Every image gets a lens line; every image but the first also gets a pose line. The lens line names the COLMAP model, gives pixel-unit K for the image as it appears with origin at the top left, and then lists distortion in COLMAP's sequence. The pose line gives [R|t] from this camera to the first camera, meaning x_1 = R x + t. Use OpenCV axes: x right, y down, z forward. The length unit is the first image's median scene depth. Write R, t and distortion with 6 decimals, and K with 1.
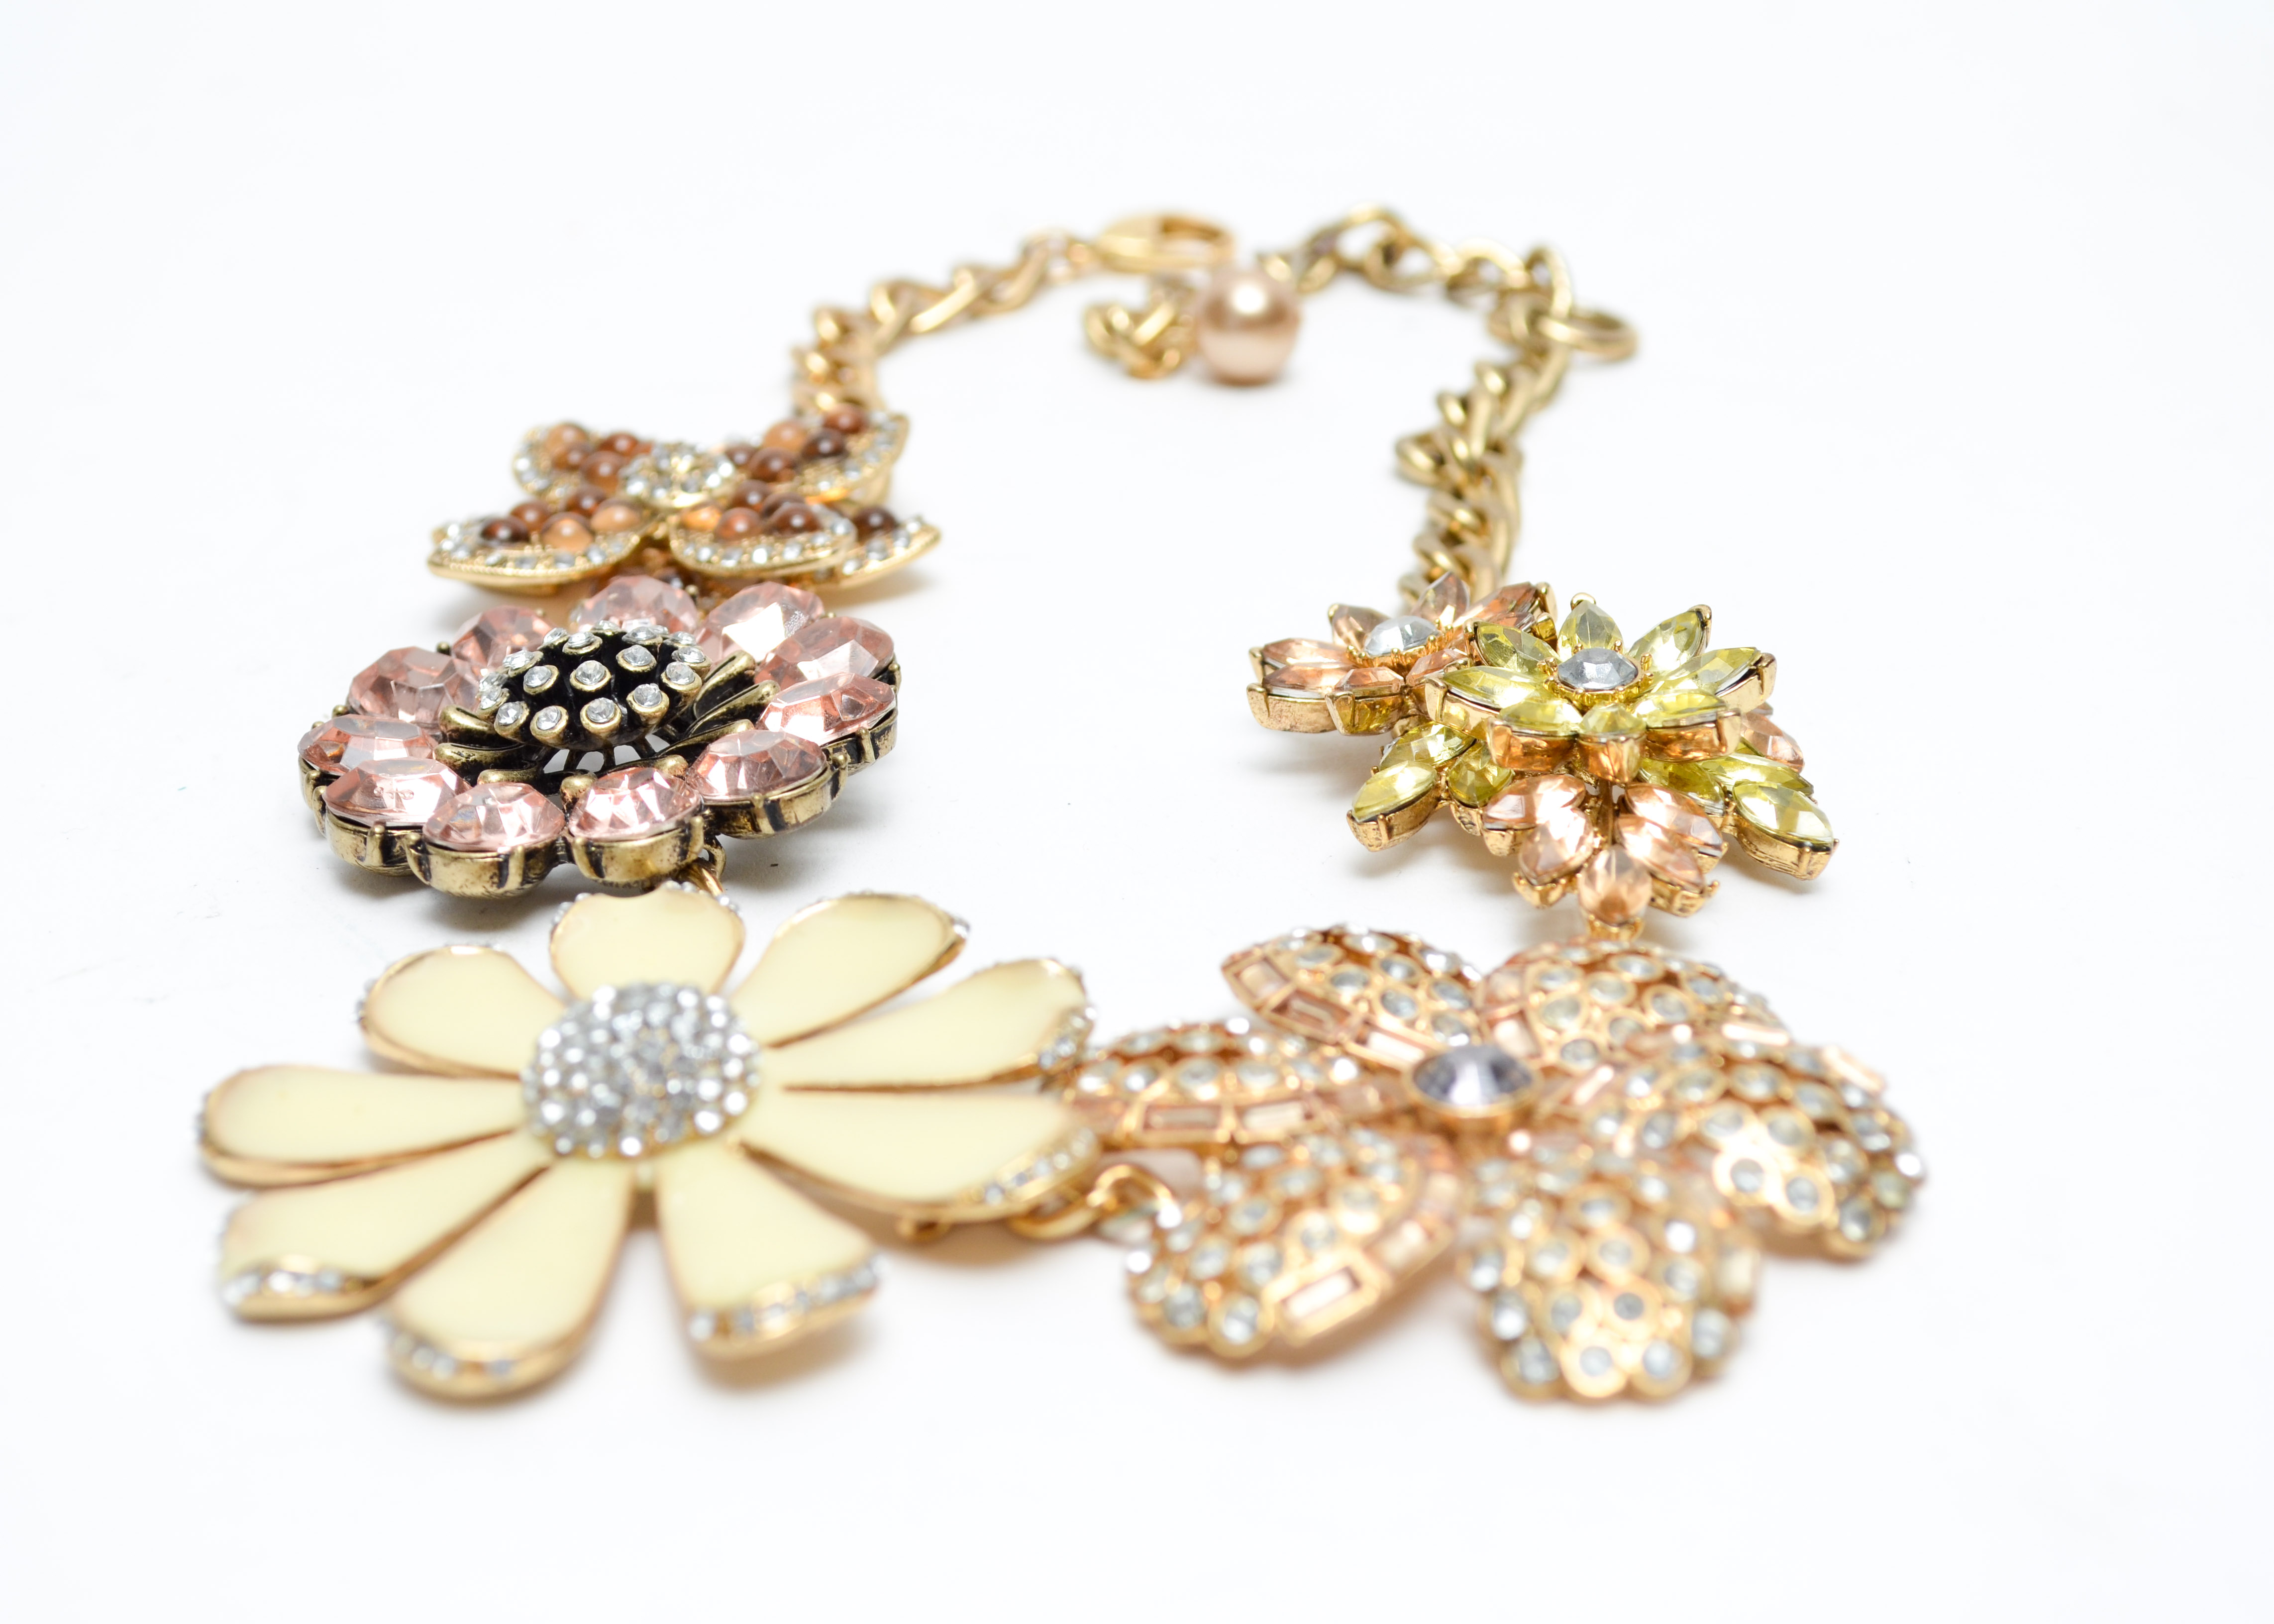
lens RADIAL K [[4103.4, 0, 1128.6], [0, 4103.4, 826.5], [0, 0, 1]] dist [0.001547, 0.000000]
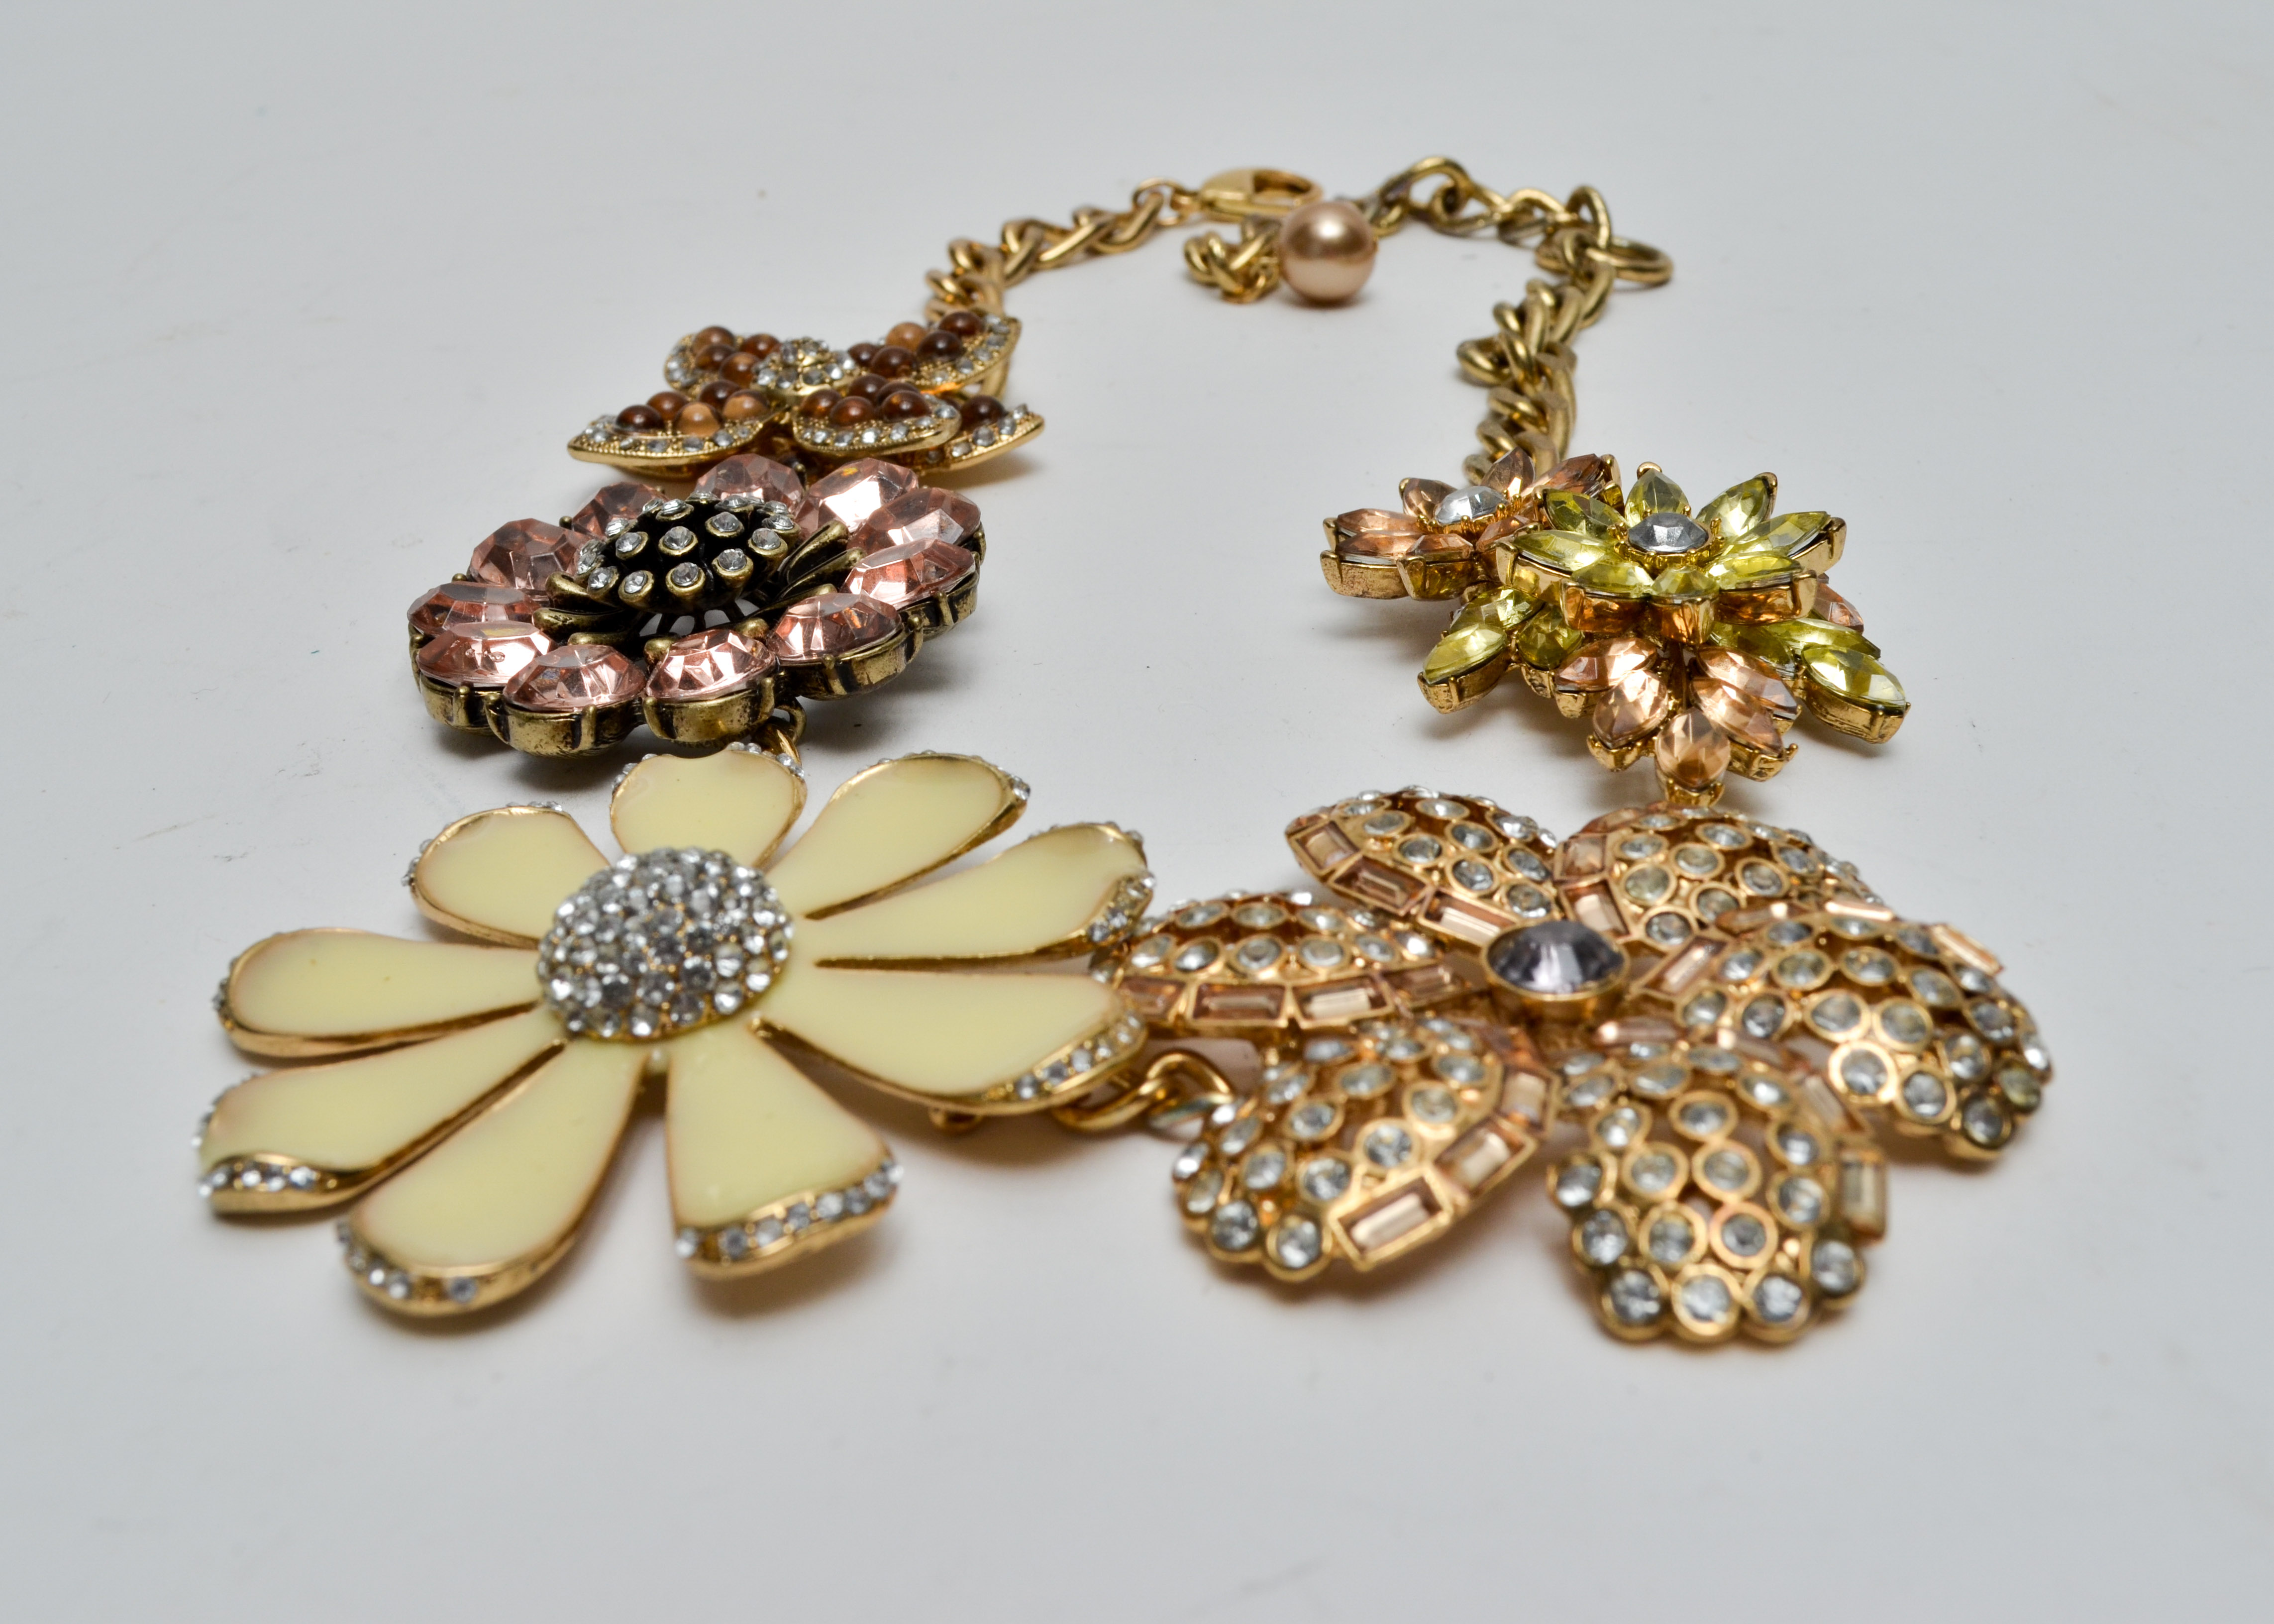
lens RADIAL K [[2679.0, 0, 1138.6], [0, 2679.0, 811.4], [0, 0, 1]] dist [-0.064084, 0.000000]
pose [[0.998912, 0.003842, -0.046483, 0.016632], [-0.001919, 0.999144, 0.041325, 0.003310], [0.046602, -0.041190, 0.998064, 0.365387]]
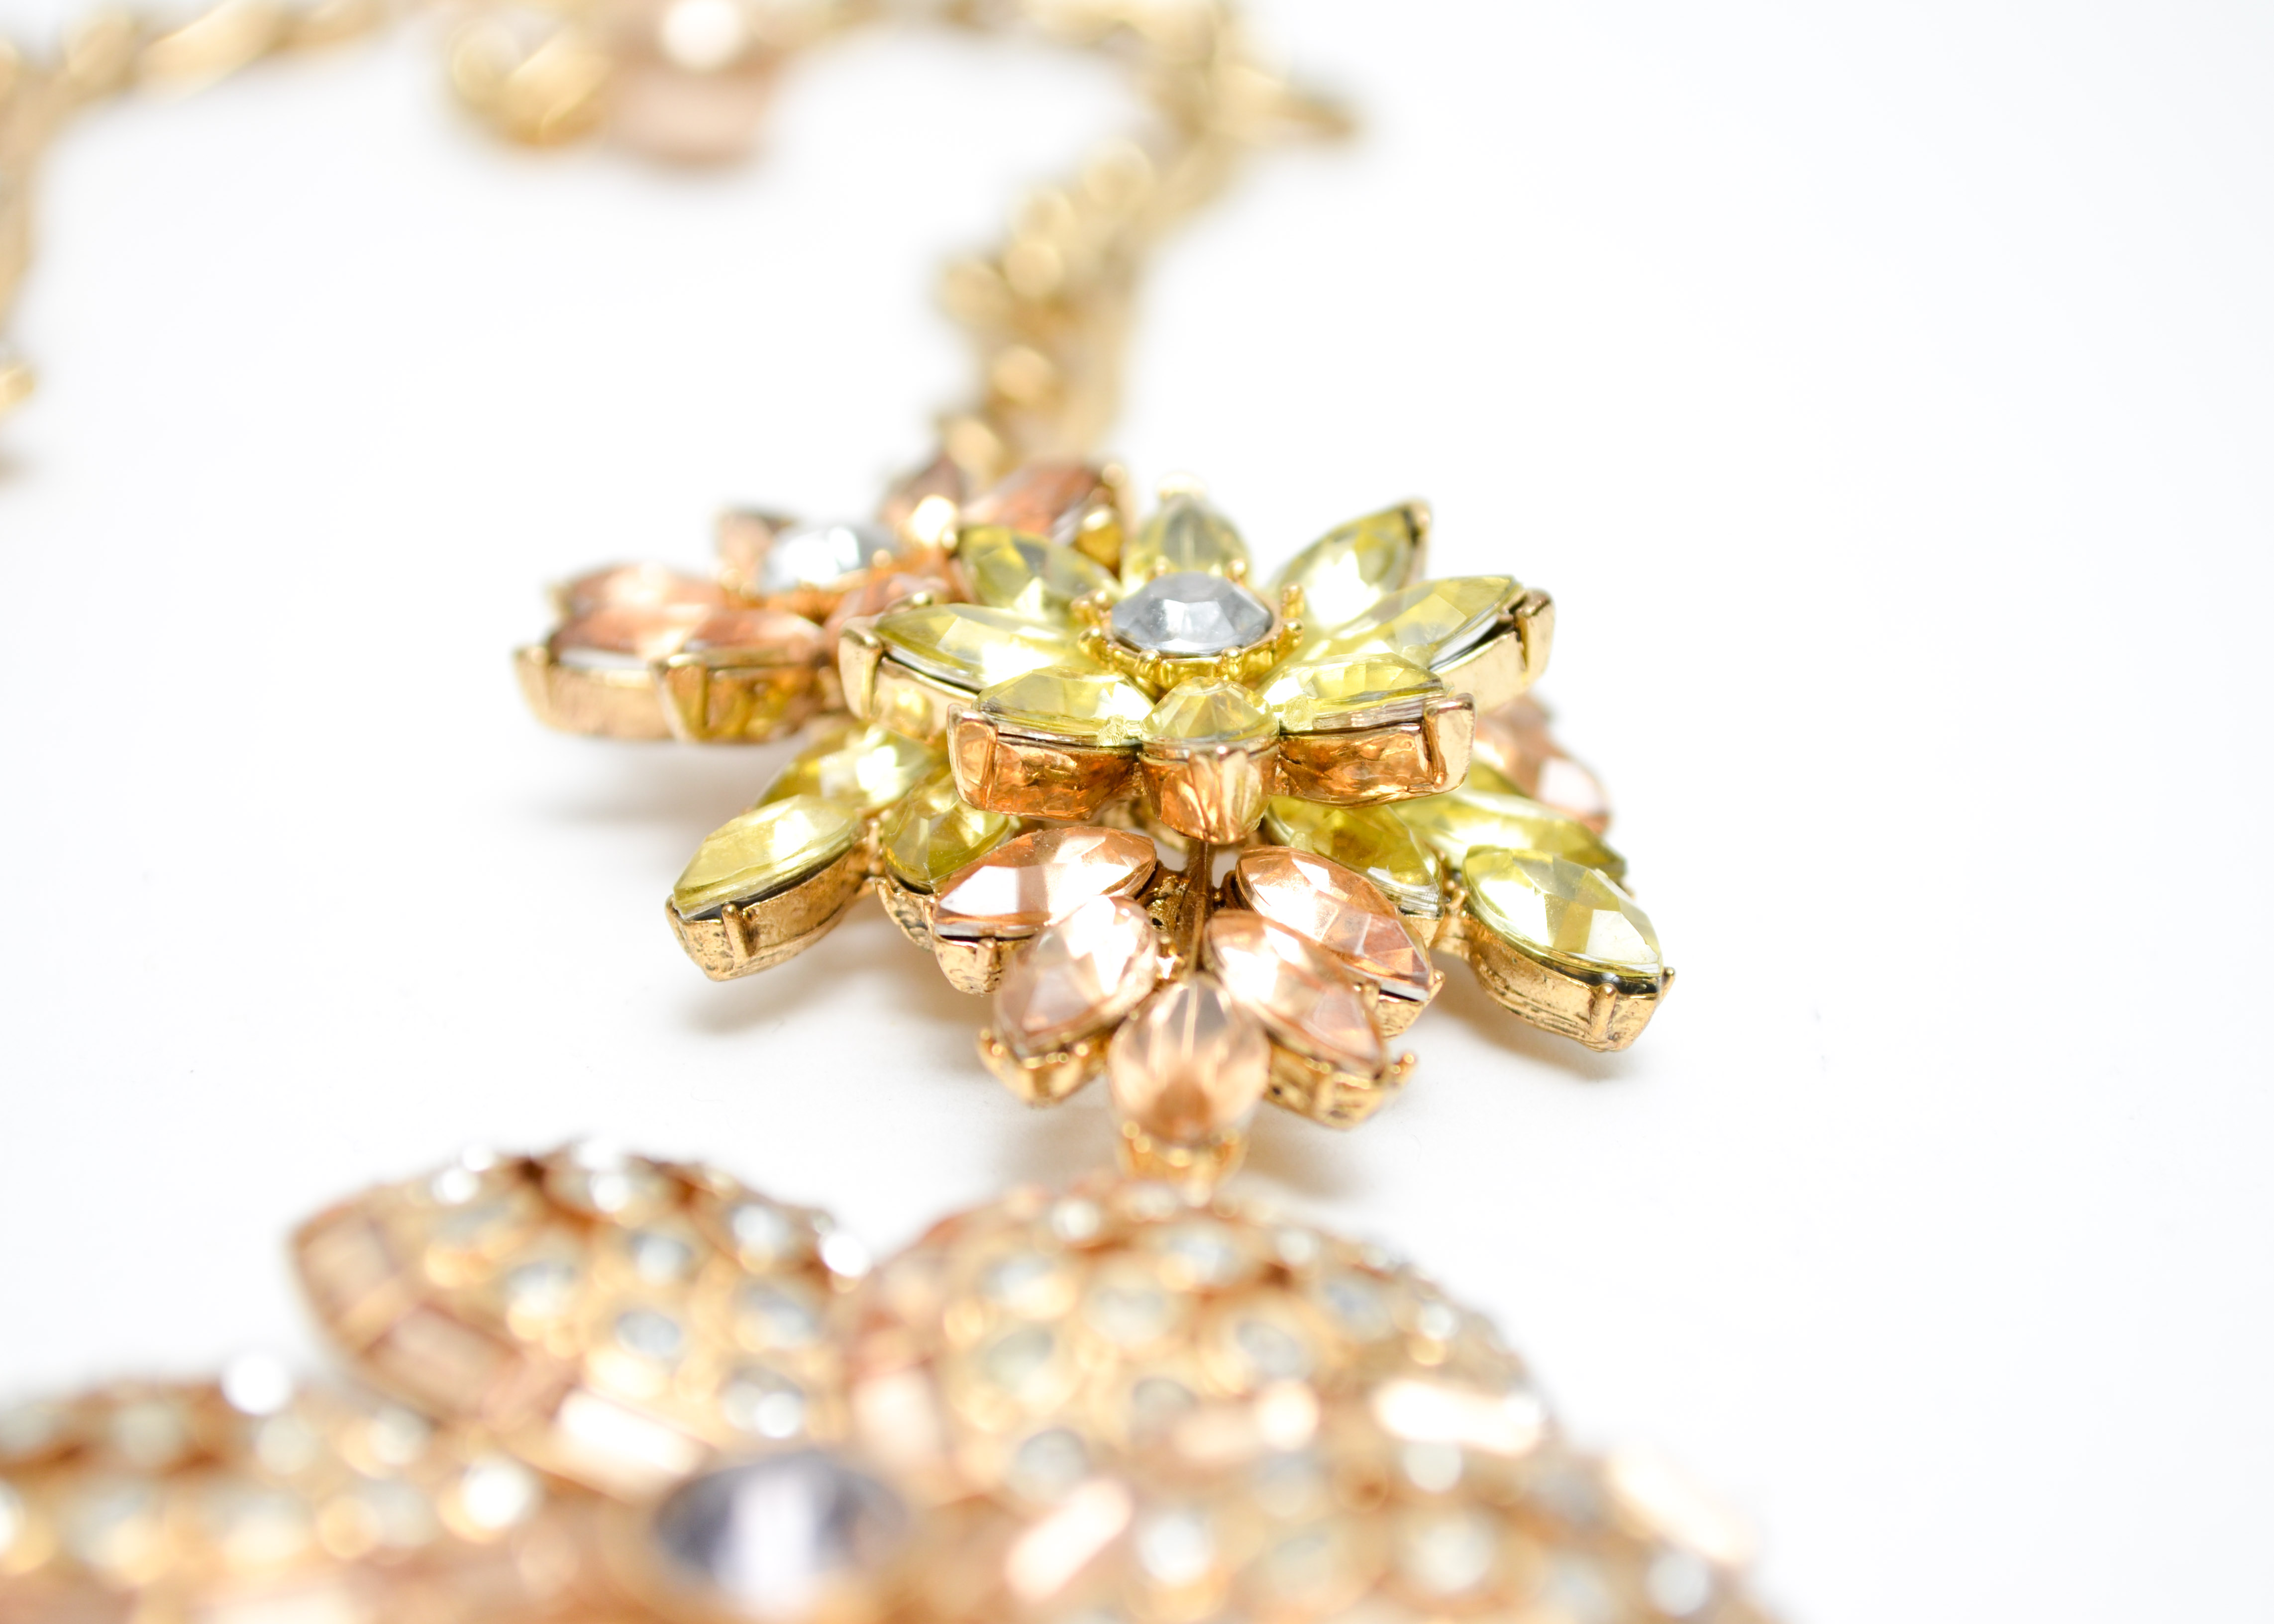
lens RADIAL K [[4741.6, 0, 1156.0], [0, 4741.6, 829.8], [0, 0, 1]] dist [0.003991, 0.000000]
pose [[0.998673, 0.016119, 0.048909, 0.089599], [-0.014900, 0.999572, -0.025194, 0.001845], [-0.049294, 0.024432, 0.998485, 0.471061]]
